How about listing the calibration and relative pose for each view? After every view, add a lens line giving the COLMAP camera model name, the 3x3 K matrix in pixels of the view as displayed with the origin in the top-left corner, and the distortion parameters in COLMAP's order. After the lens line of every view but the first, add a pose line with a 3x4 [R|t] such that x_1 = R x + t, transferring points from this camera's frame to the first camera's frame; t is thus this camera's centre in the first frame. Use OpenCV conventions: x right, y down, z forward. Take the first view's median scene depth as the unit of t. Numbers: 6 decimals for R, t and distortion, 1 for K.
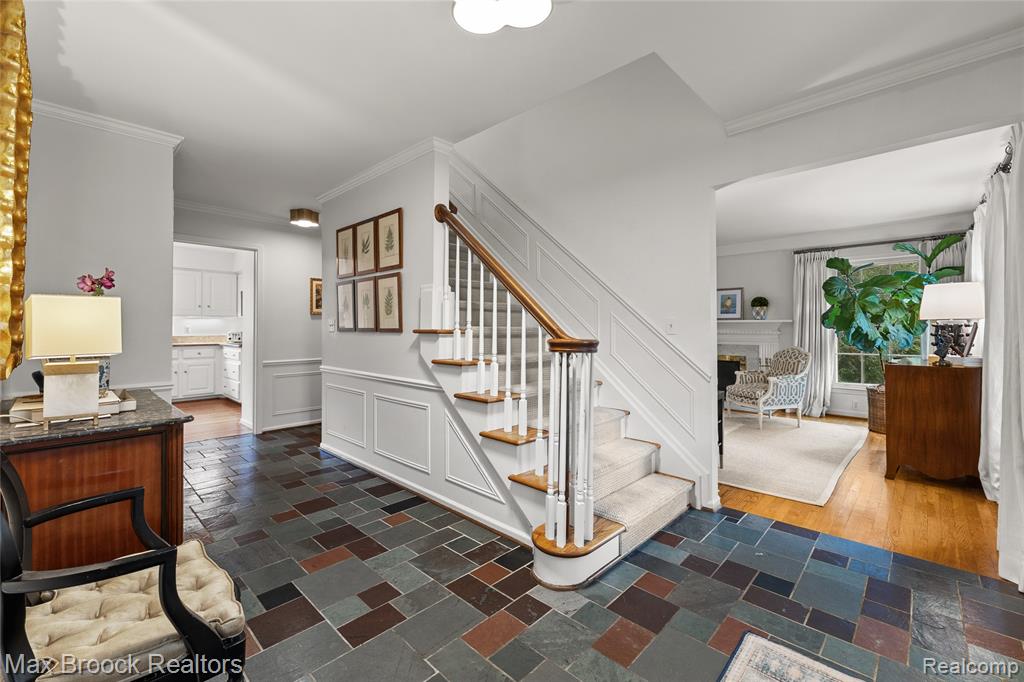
lens RADIAL K [[420.5, 0, 520.4], [0, 420.5, 336.4], [0, 0, 1]] dist [0.000547, -0.000189]
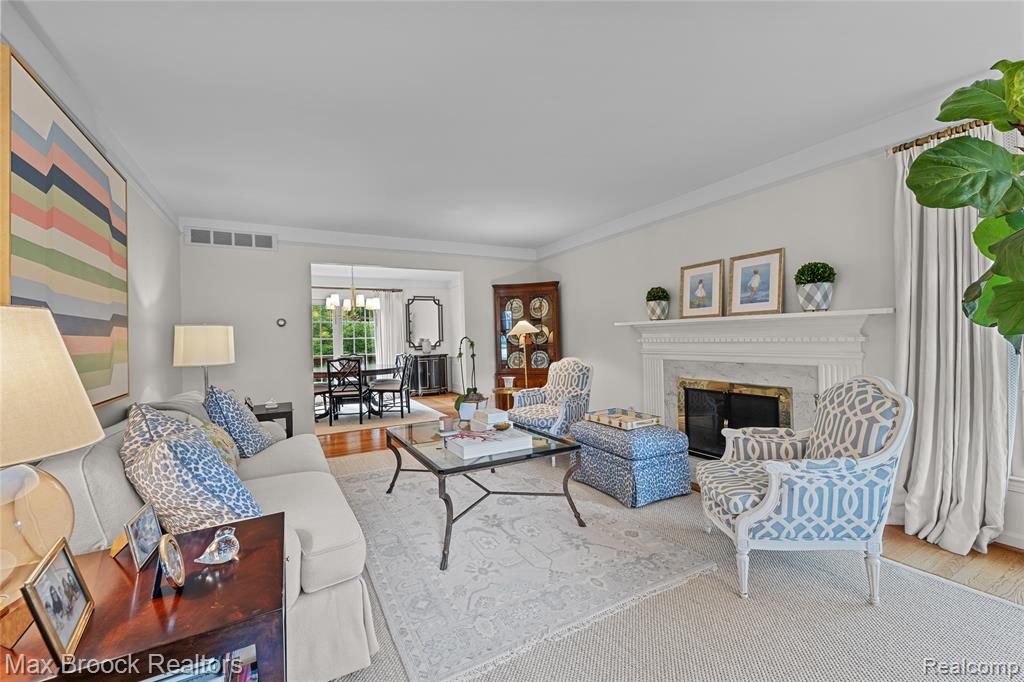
lens RADIAL K [[420.5, 0, 505.5], [0, 420.5, 343.3], [0, 0, 1]] dist [0.000547, -0.000189]
pose [[0.956360, -0.014137, -0.291849, 0.413308], [0.013741, 0.999900, -0.003407, -0.008603], [0.291868, -0.000752, 0.956458, 0.497026]]
